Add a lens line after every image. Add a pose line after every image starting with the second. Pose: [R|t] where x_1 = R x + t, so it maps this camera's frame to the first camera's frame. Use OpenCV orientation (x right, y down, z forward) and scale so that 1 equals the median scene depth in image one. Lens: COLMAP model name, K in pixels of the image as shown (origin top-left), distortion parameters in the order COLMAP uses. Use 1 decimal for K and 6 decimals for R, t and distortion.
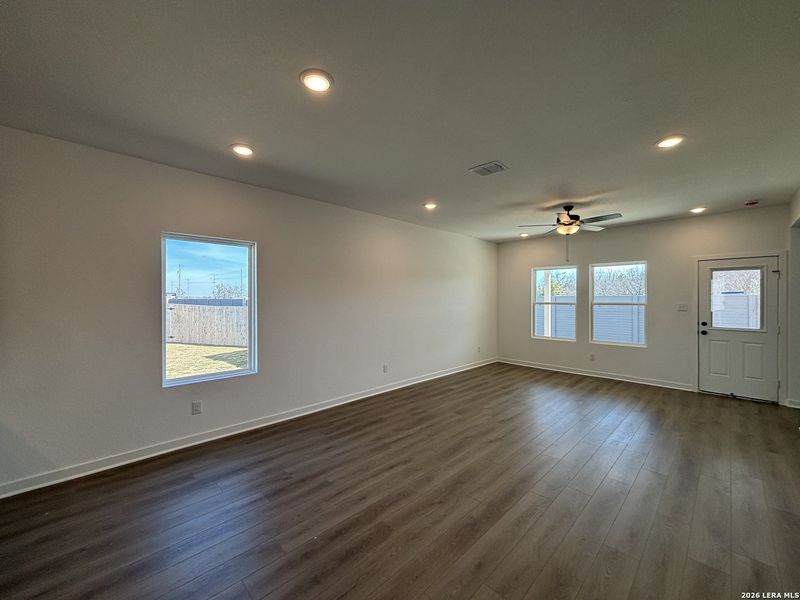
lens RADIAL K [[320.7, 0, 401.4], [0, 320.7, 299.8], [0, 0, 1]] dist [0.006217, 0.000023]
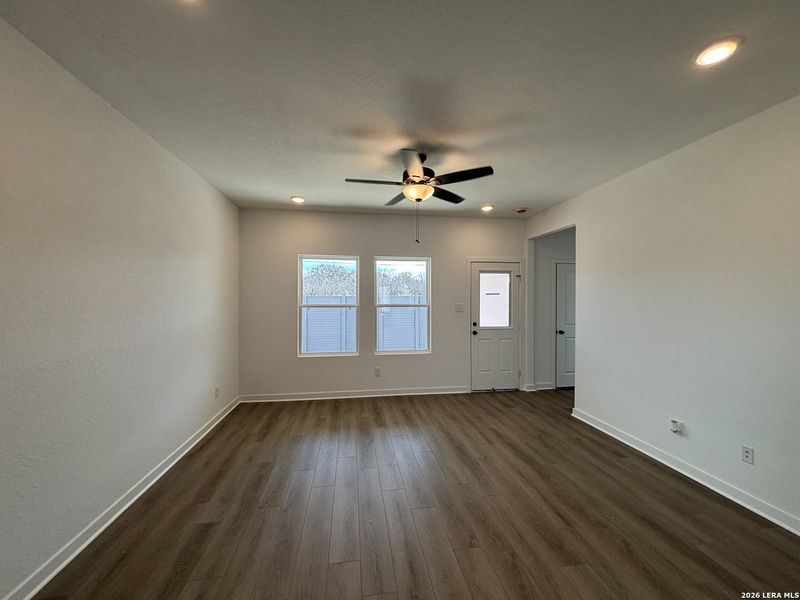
lens RADIAL K [[320.7, 0, 396.8], [0, 320.7, 300.8], [0, 0, 1]] dist [0.006217, 0.000023]
pose [[0.596438, 0.002789, 0.802654, -0.019990], [0.001986, 0.999986, -0.004951, 0.004663], [-0.802657, 0.004548, 0.596424, 0.547149]]
